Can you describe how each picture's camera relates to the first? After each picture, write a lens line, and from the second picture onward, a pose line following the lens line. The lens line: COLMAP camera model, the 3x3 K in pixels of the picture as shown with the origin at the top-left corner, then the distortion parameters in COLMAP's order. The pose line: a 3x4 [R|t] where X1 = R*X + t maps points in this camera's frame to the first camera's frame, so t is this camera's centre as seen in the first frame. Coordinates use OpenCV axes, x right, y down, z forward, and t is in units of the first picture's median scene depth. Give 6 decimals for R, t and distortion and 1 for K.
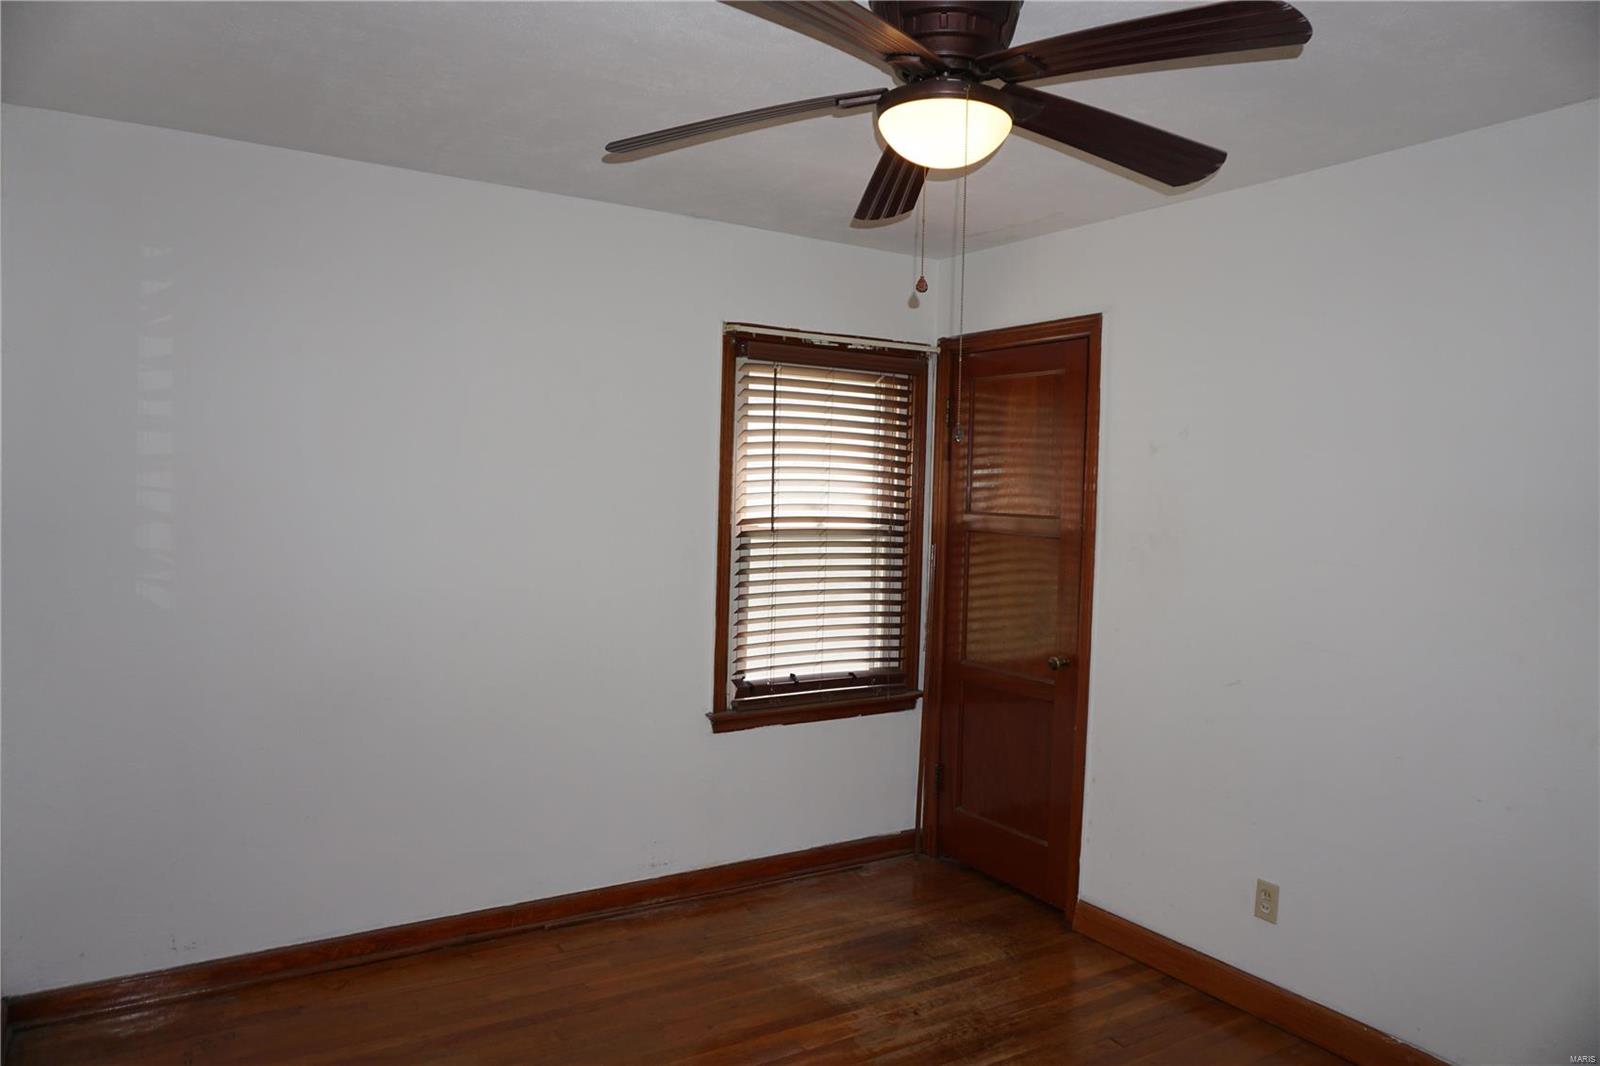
lens RADIAL K [[1076.1, 0, 800.0], [0, 1076.1, 533.0], [0, 0, 1]] dist [-0.052817, 0.035996]
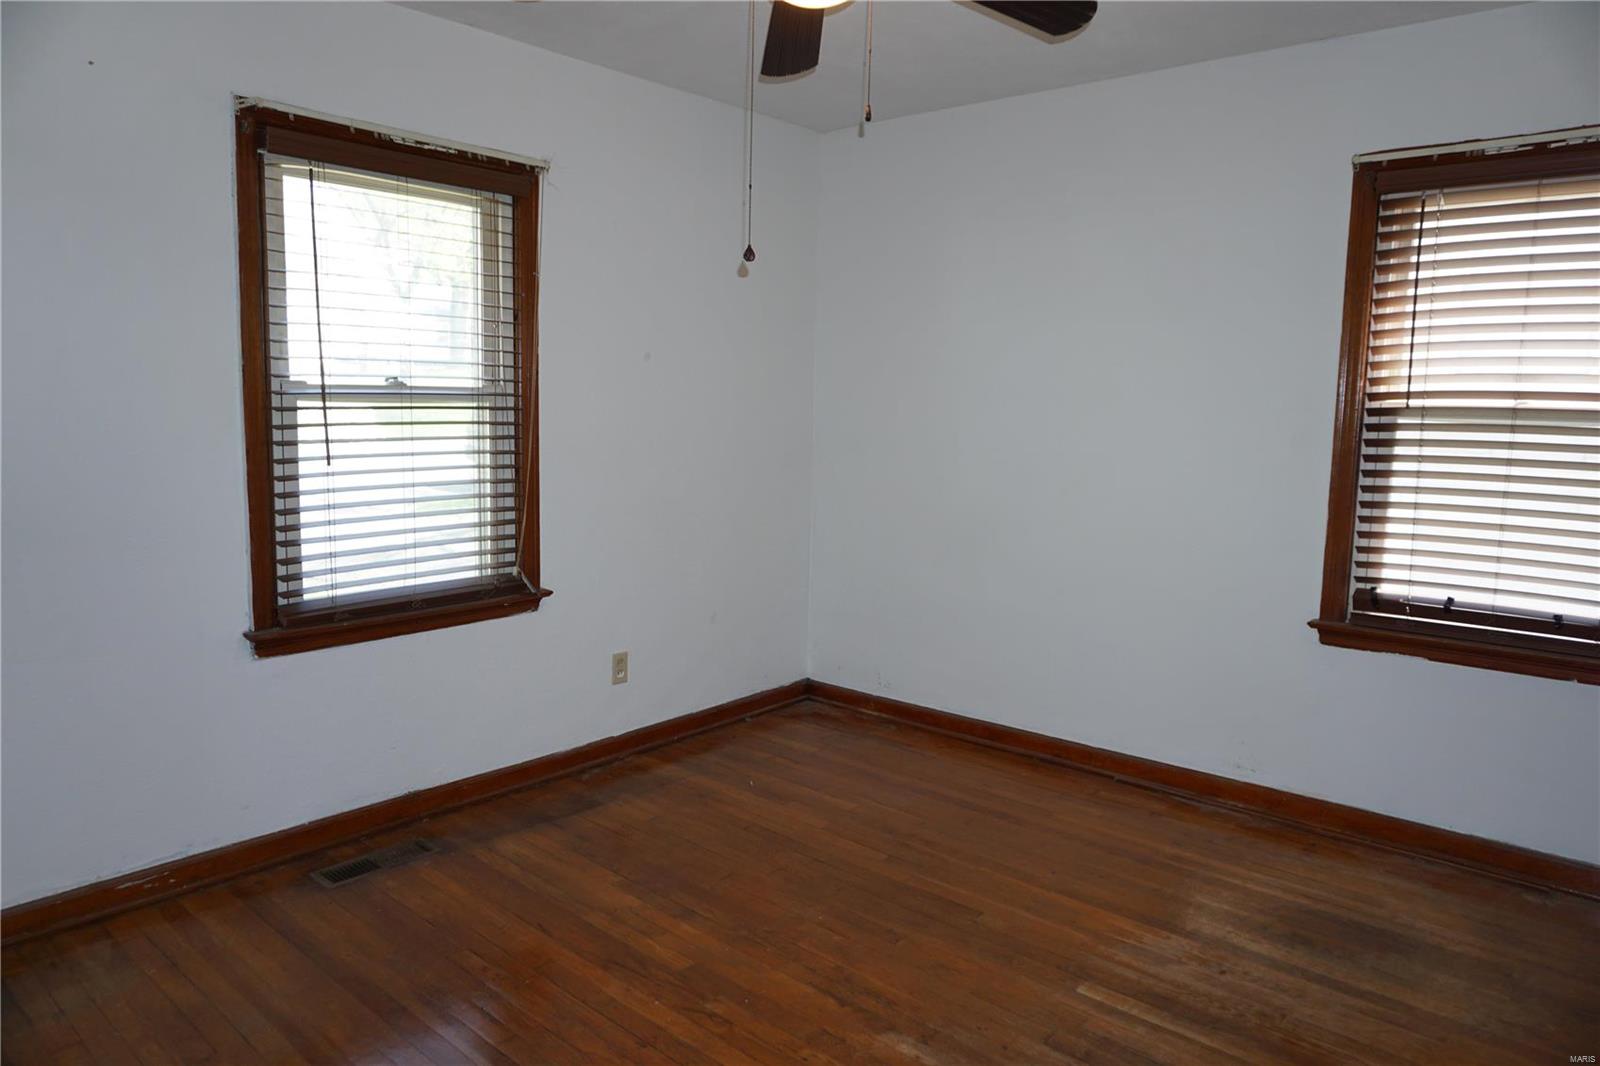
lens RADIAL K [[1076.1, 0, 800.0], [0, 1076.1, 533.0], [0, 0, 1]] dist [-0.052817, 0.035996]
pose [[0.270573, 0.090703, -0.958417, 0.665497], [-0.051584, 0.995487, 0.079648, 0.054850], [0.961317, 0.027888, 0.274031, 0.387129]]
